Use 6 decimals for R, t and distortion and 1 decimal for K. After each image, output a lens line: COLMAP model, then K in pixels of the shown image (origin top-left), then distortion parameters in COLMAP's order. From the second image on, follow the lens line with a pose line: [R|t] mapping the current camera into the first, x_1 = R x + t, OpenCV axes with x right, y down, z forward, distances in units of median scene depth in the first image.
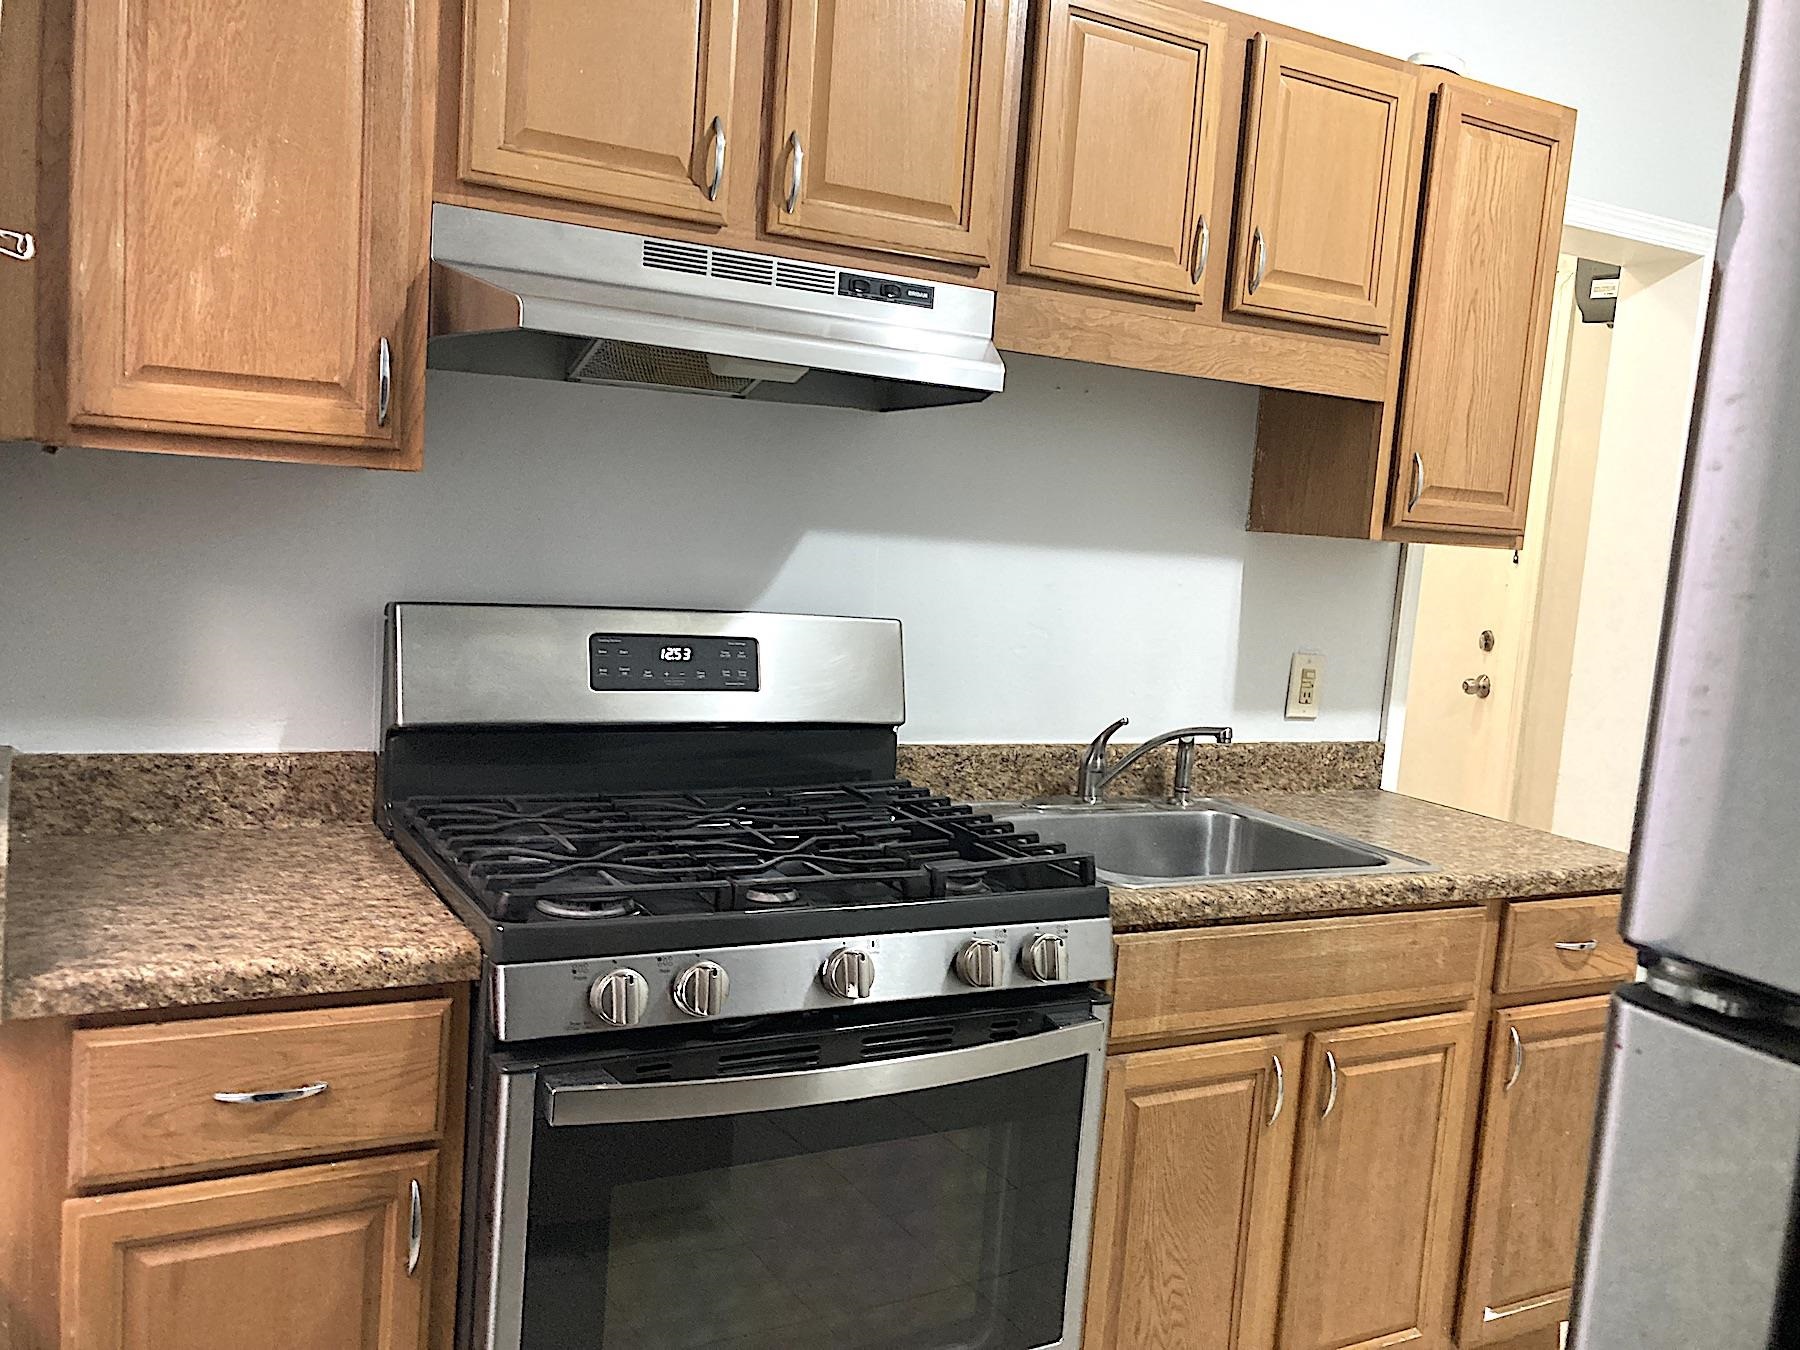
lens RADIAL K [[1477.2, 0, 931.5], [0, 1477.2, 677.4], [0, 0, 1]] dist [0.018736, -0.016447]
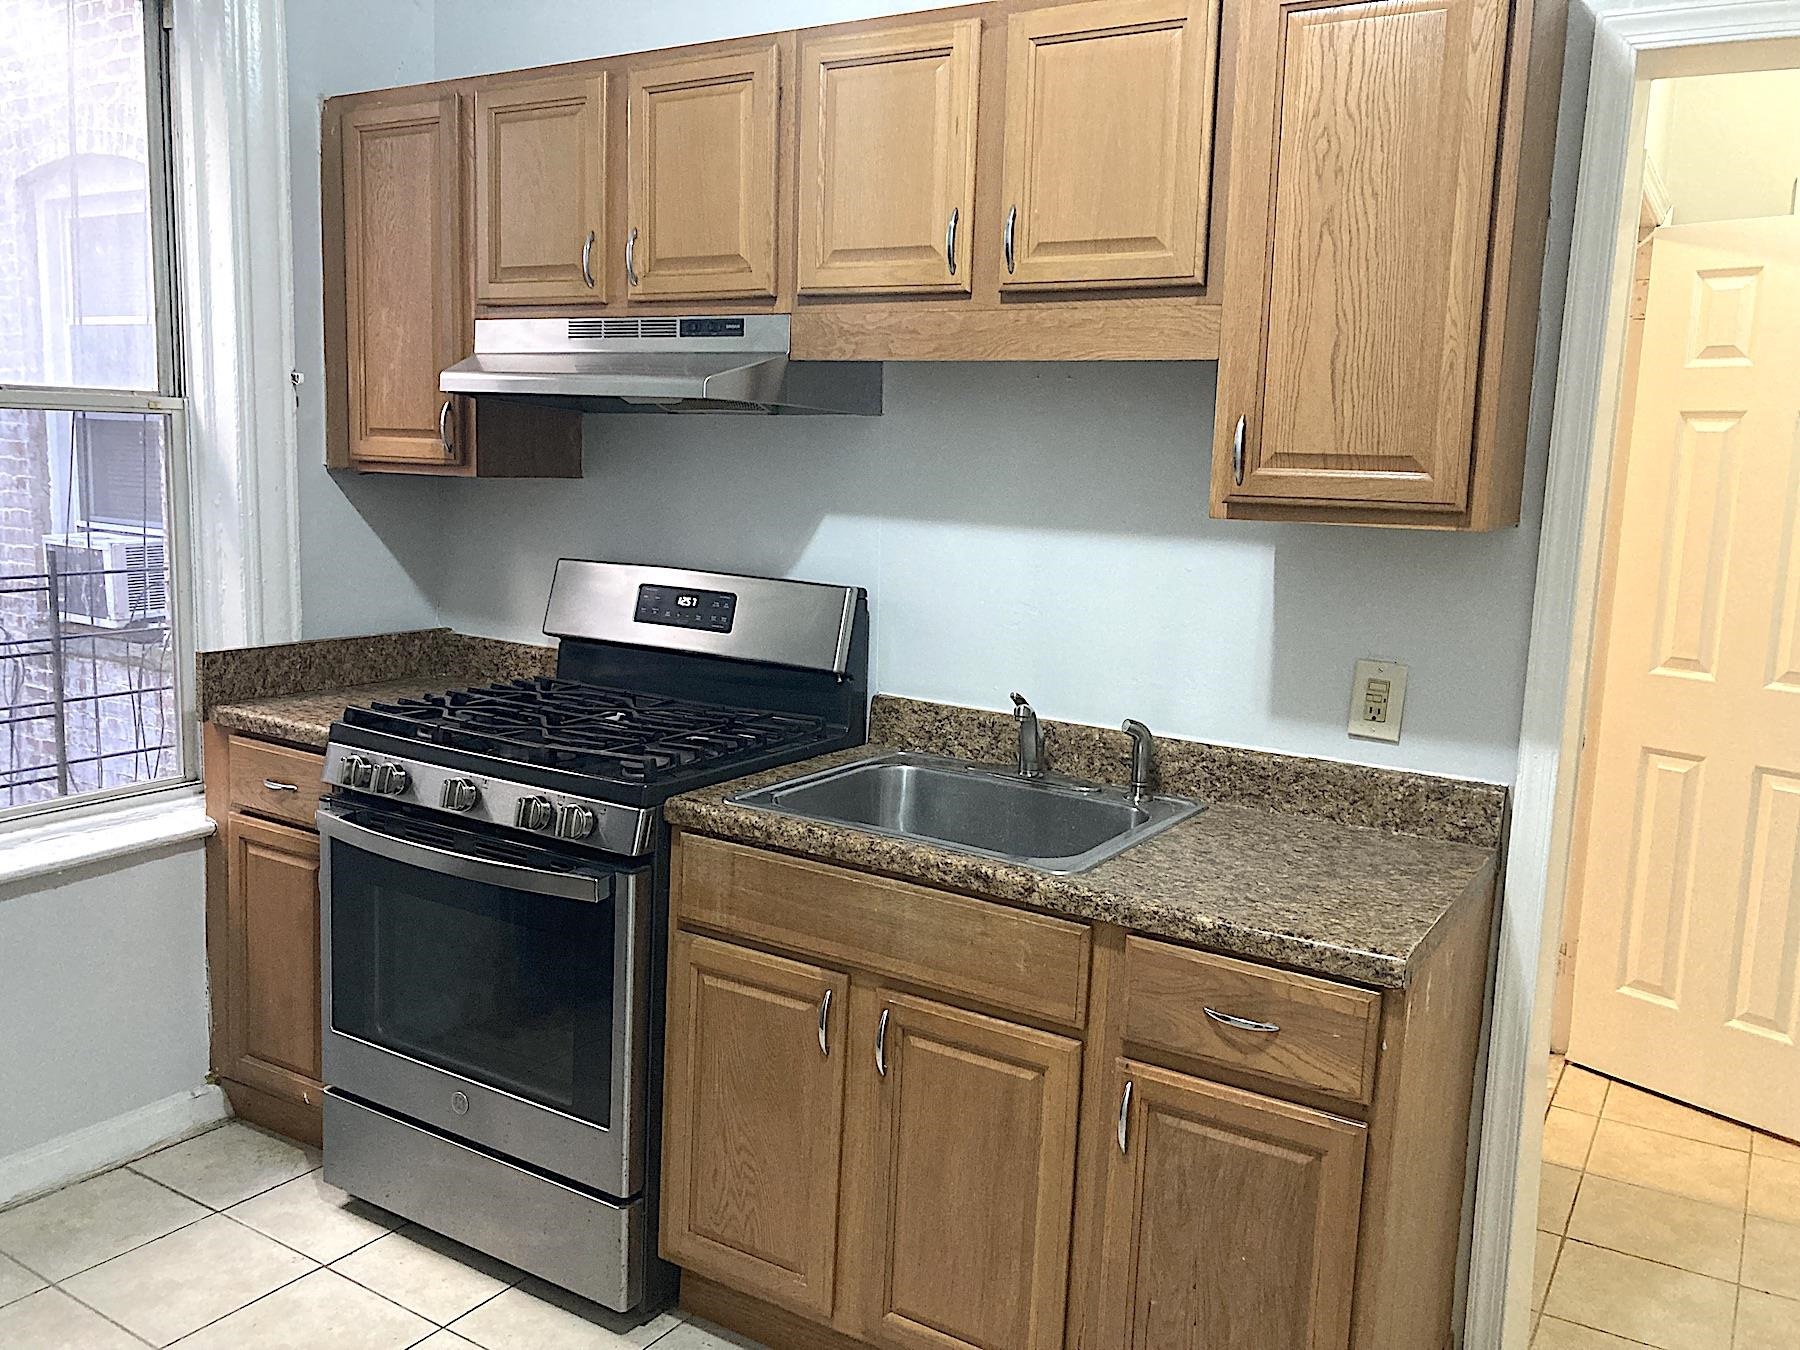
lens RADIAL K [[1477.2, 0, 899.0], [0, 1477.2, 672.7], [0, 0, 1]] dist [0.018736, -0.016447]
pose [[0.486293, 0.075778, -0.870504, 1.245415], [-0.098902, 0.994604, 0.031331, -0.013755], [0.868180, 0.070859, 0.491164, 0.529352]]
